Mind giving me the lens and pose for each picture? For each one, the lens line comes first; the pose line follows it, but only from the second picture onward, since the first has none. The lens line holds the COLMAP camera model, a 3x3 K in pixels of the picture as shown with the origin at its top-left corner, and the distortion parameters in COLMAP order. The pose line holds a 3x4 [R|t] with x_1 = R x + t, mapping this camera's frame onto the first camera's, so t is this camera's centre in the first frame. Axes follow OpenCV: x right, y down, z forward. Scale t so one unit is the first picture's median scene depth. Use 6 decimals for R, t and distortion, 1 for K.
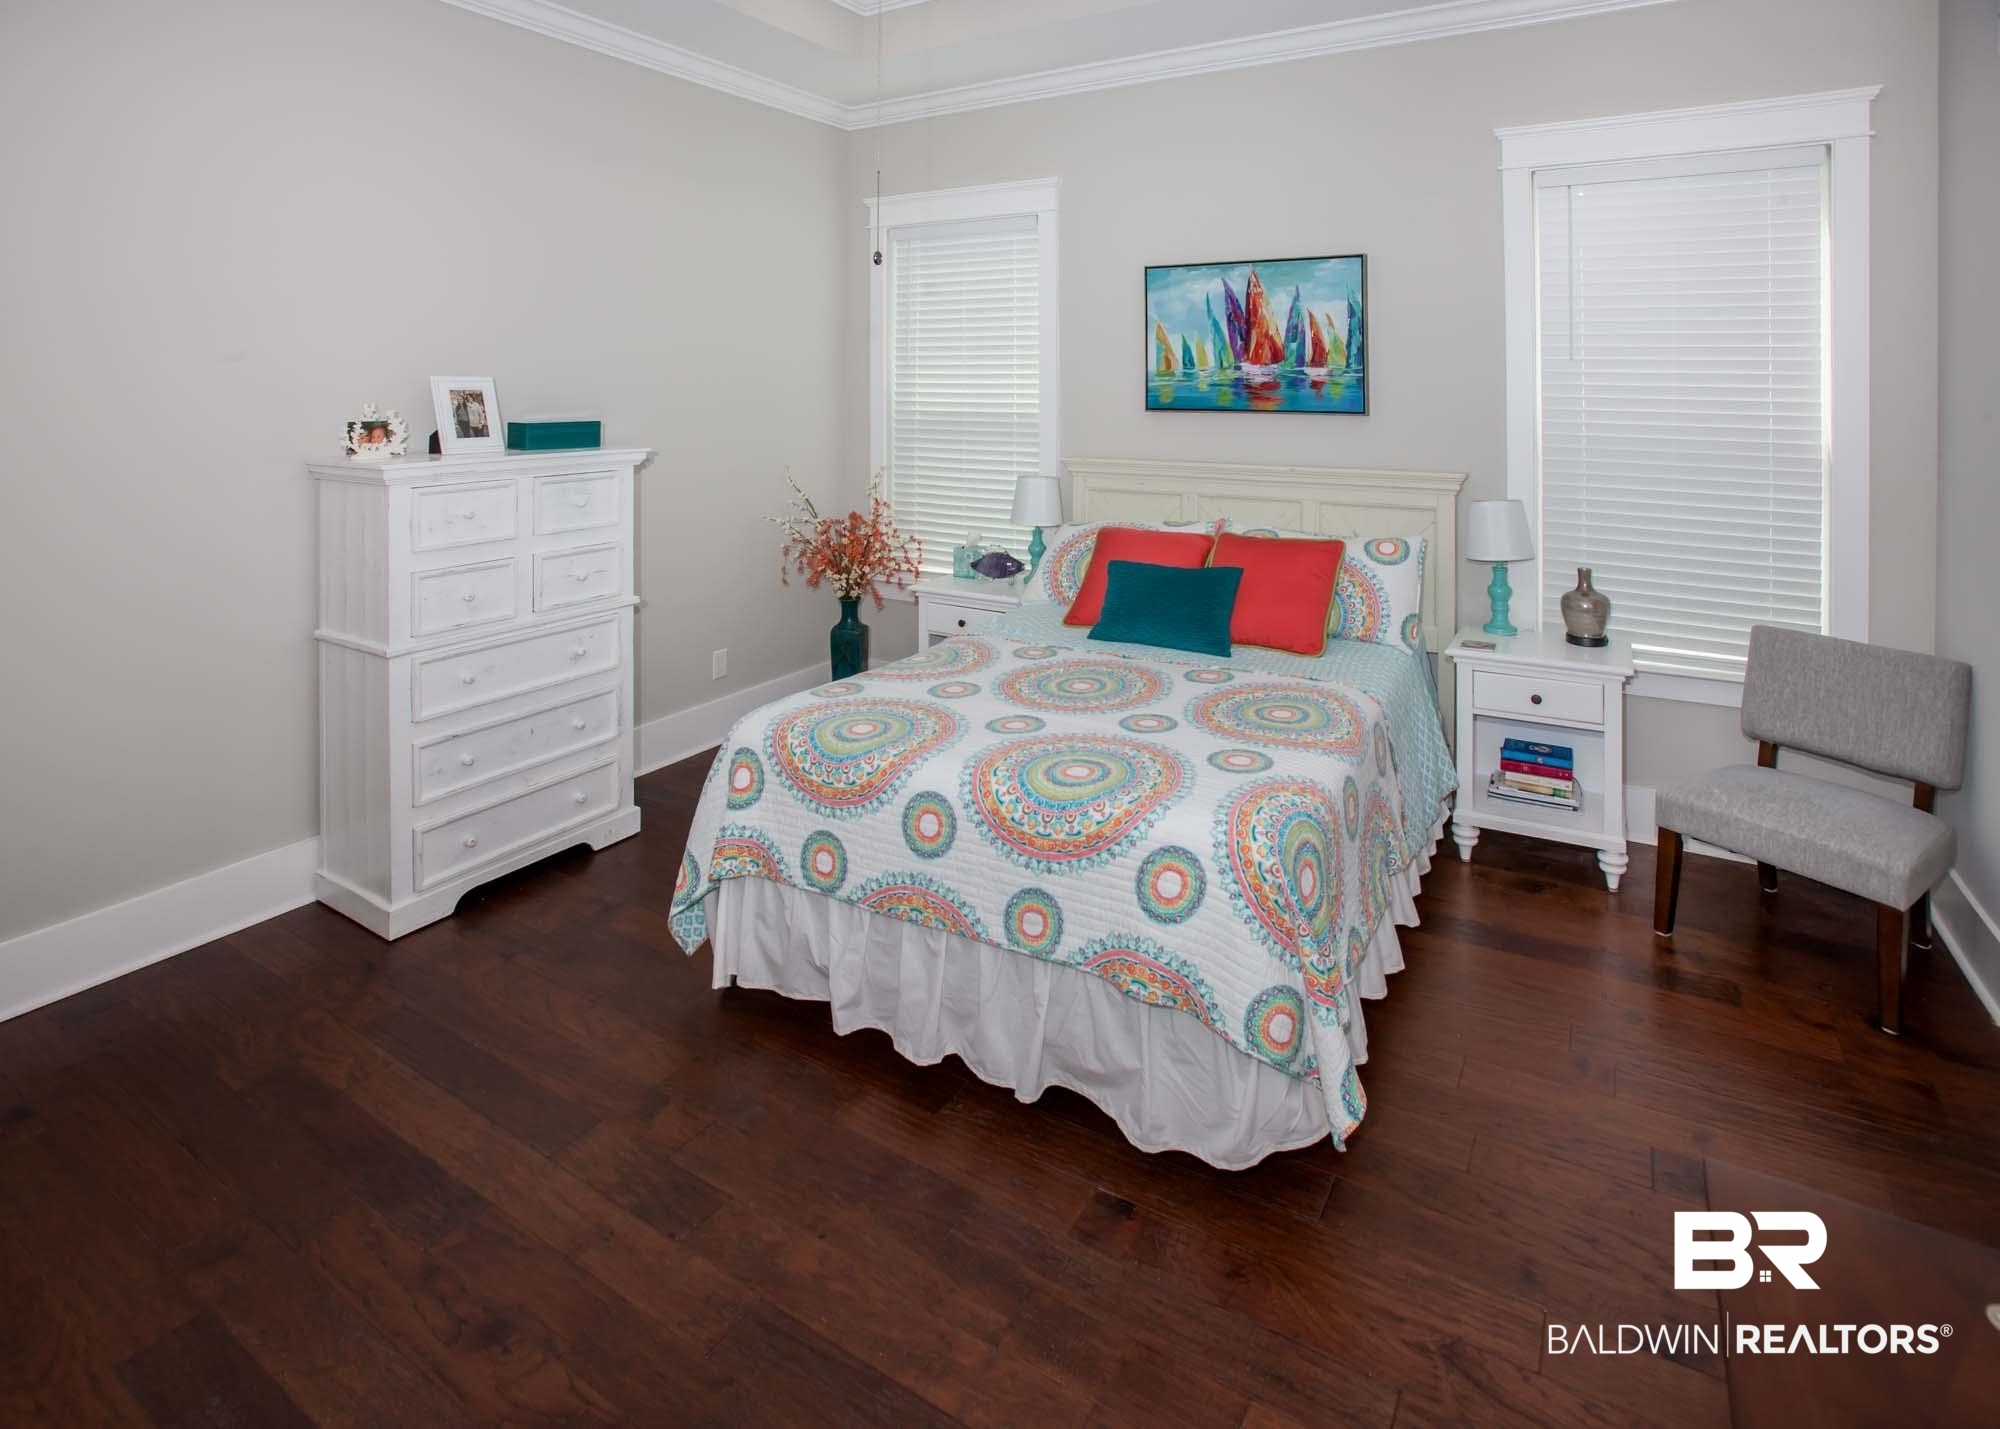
lens RADIAL K [[1057.6, 0, 1051.5], [0, 1057.6, 527.1], [0, 0, 1]] dist [-0.063435, 0.025301]
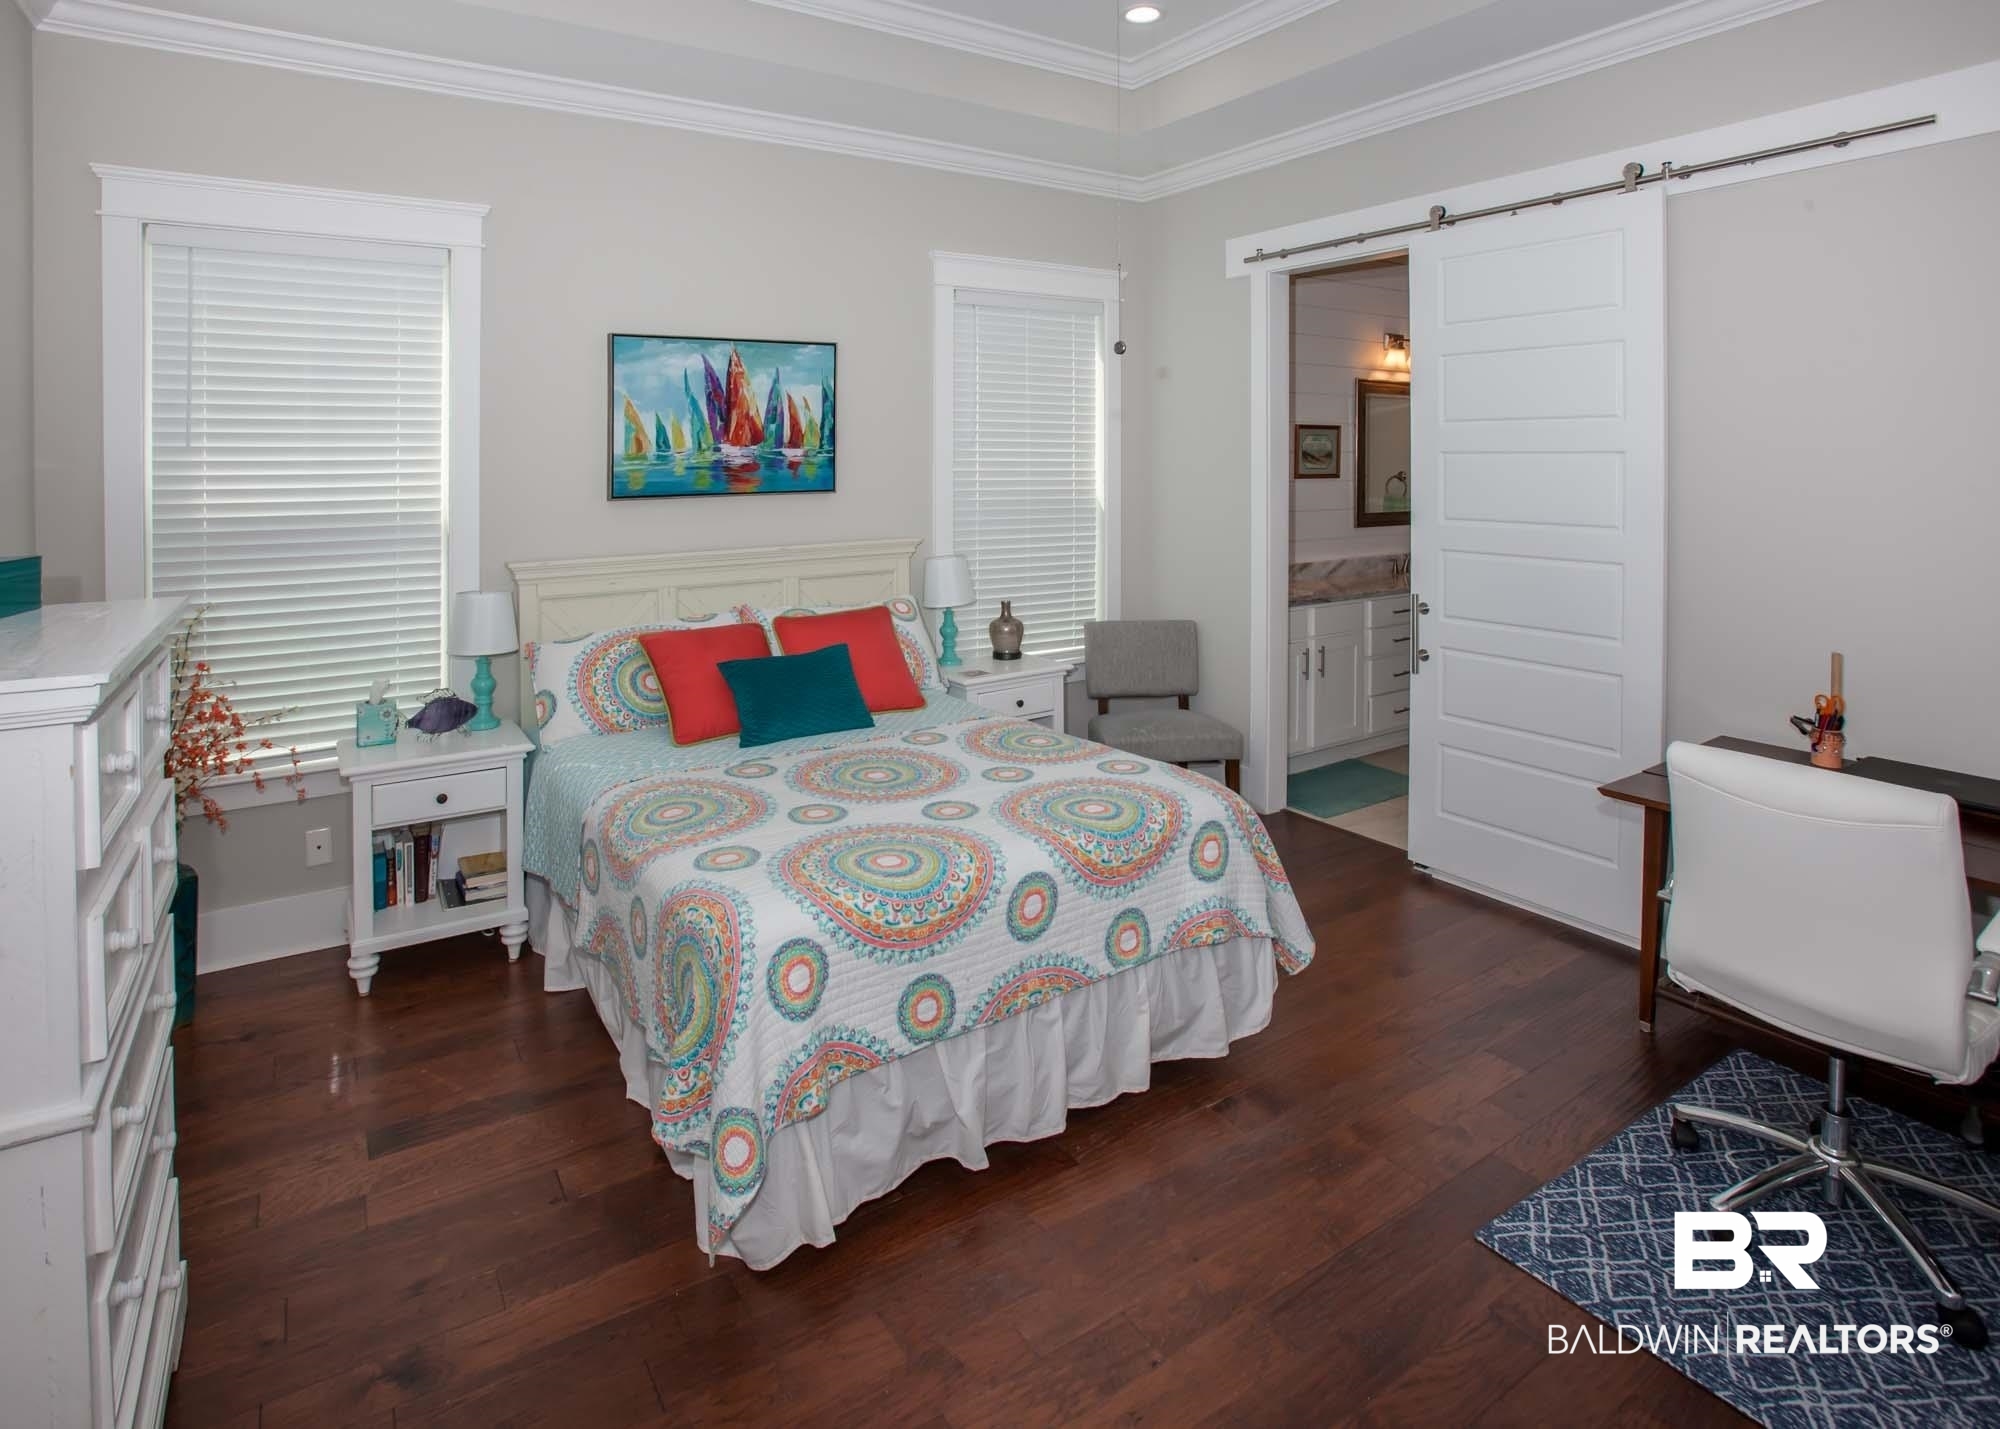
lens RADIAL K [[1110.7, 0, 1004.0], [0, 1110.7, 670.5], [0, 0, 1]] dist [-0.106974, 0.100203]
pose [[0.415716, -0.176539, 0.892196, -0.670353], [0.132407, 0.982277, 0.132668, -0.053719], [-0.899805, 0.062981, 0.431723, 0.359402]]
